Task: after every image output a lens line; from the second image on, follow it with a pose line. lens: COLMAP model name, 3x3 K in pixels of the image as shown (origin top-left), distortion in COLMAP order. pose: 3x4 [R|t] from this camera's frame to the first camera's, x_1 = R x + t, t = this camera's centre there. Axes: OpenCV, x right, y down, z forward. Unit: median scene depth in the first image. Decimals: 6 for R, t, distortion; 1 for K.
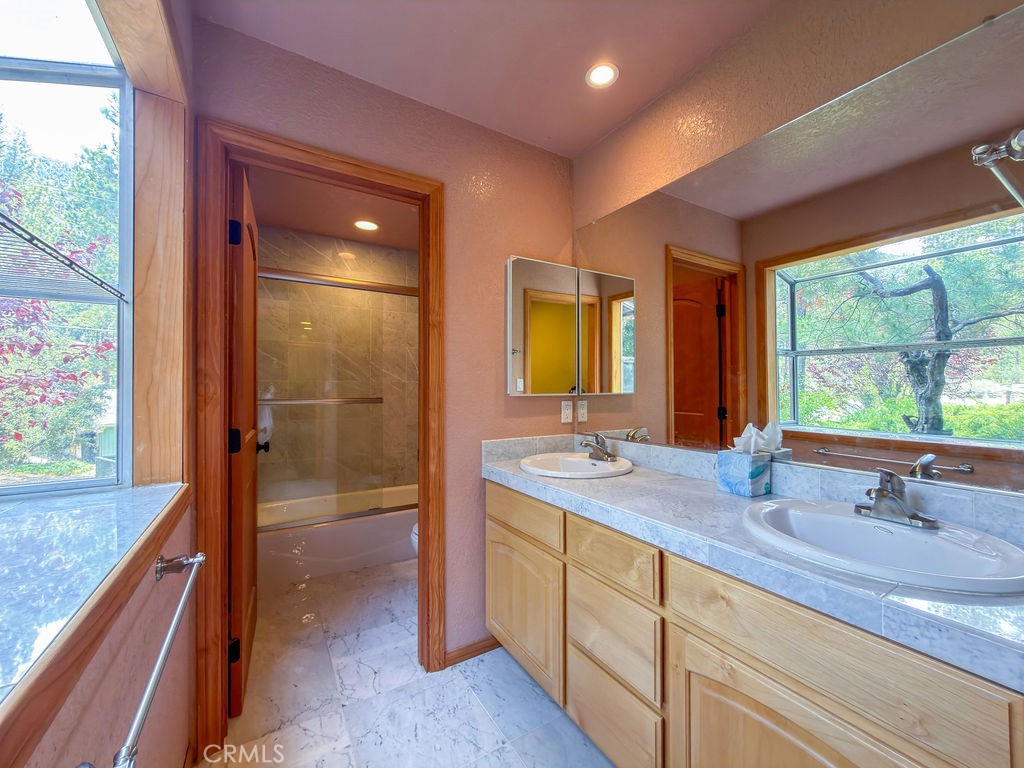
lens RADIAL K [[409.1, 0, 512.0], [0, 409.1, 384.0], [0, 0, 1]] dist [-0.000471, -0.000036]
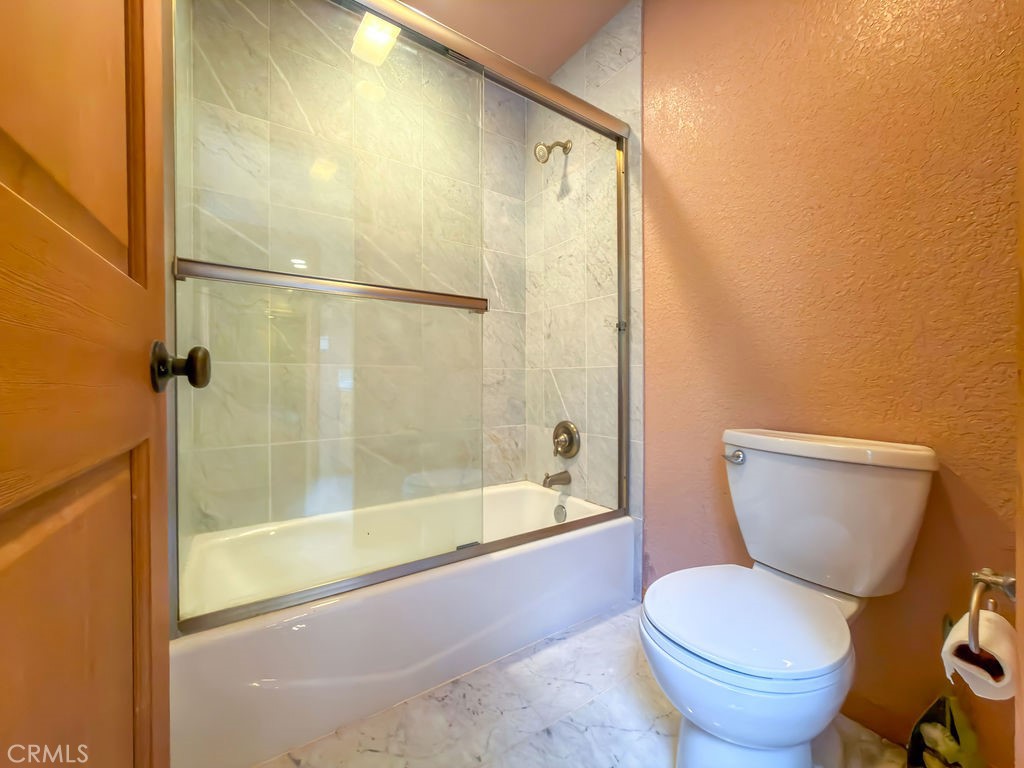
lens RADIAL K [[409.1, 0, 512.0], [0, 409.1, 384.0], [0, 0, 1]] dist [-0.000471, -0.000036]
pose [[0.998871, -0.002230, 0.047448, -0.305643], [0.001465, 0.999868, 0.016158, 0.117256], [-0.047477, -0.016070, 0.998743, 0.540227]]
